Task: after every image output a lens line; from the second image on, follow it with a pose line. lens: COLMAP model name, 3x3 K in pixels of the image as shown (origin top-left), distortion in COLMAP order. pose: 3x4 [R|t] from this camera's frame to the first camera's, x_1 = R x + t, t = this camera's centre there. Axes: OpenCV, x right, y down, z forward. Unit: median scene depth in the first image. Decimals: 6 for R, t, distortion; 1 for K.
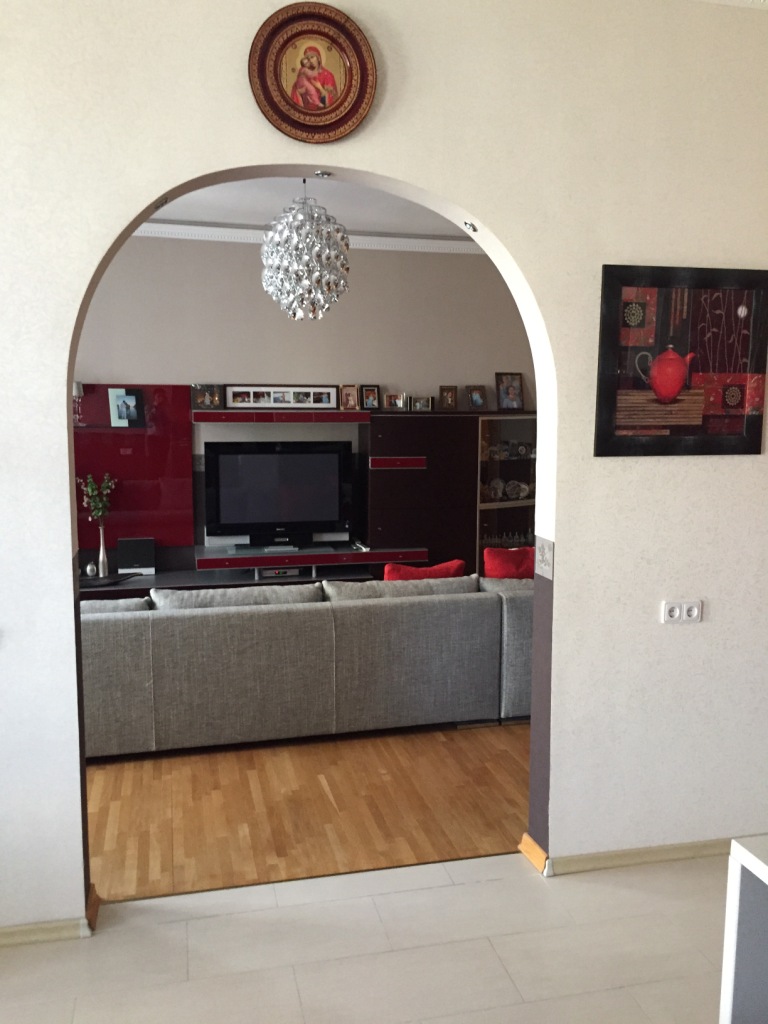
lens RADIAL K [[867.5, 0, 384.0], [0, 867.5, 512.3], [0, 0, 1]] dist [0.075999, -0.105789]
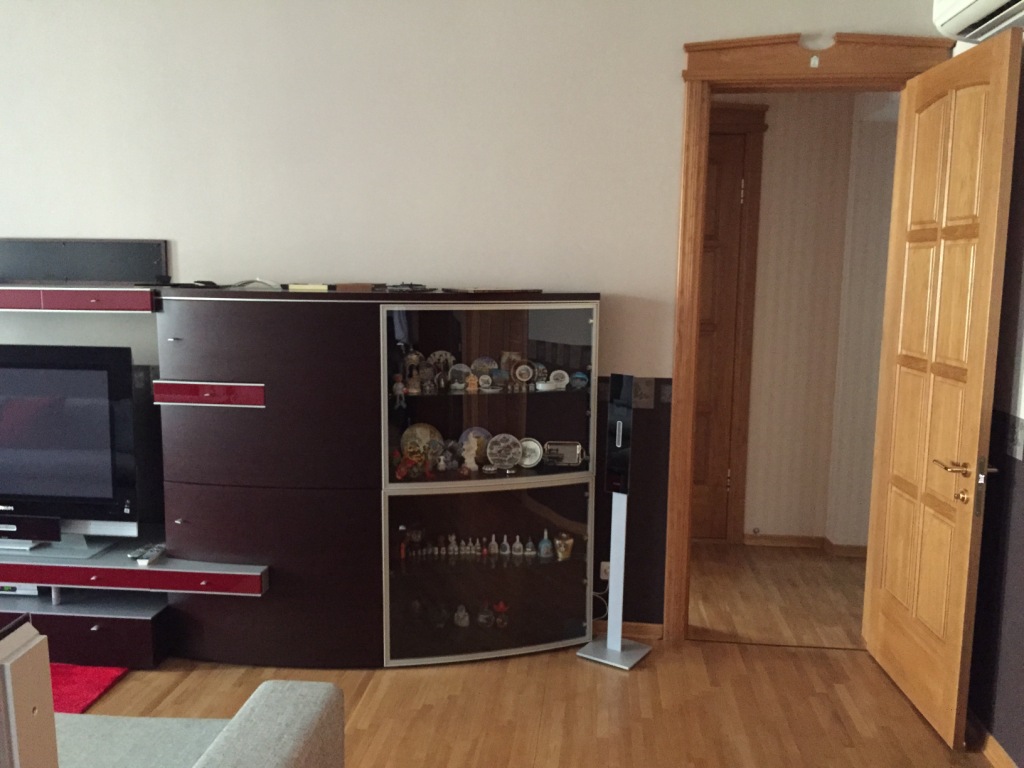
lens RADIAL K [[867.5, 0, 511.0], [0, 867.5, 383.2], [0, 0, 1]] dist [0.075999, -0.105789]
pose [[0.939625, 0.048659, -0.338727, 0.346938], [-0.051126, 0.998691, 0.001642, -0.072588], [0.338364, 0.015775, 0.940883, 0.586669]]
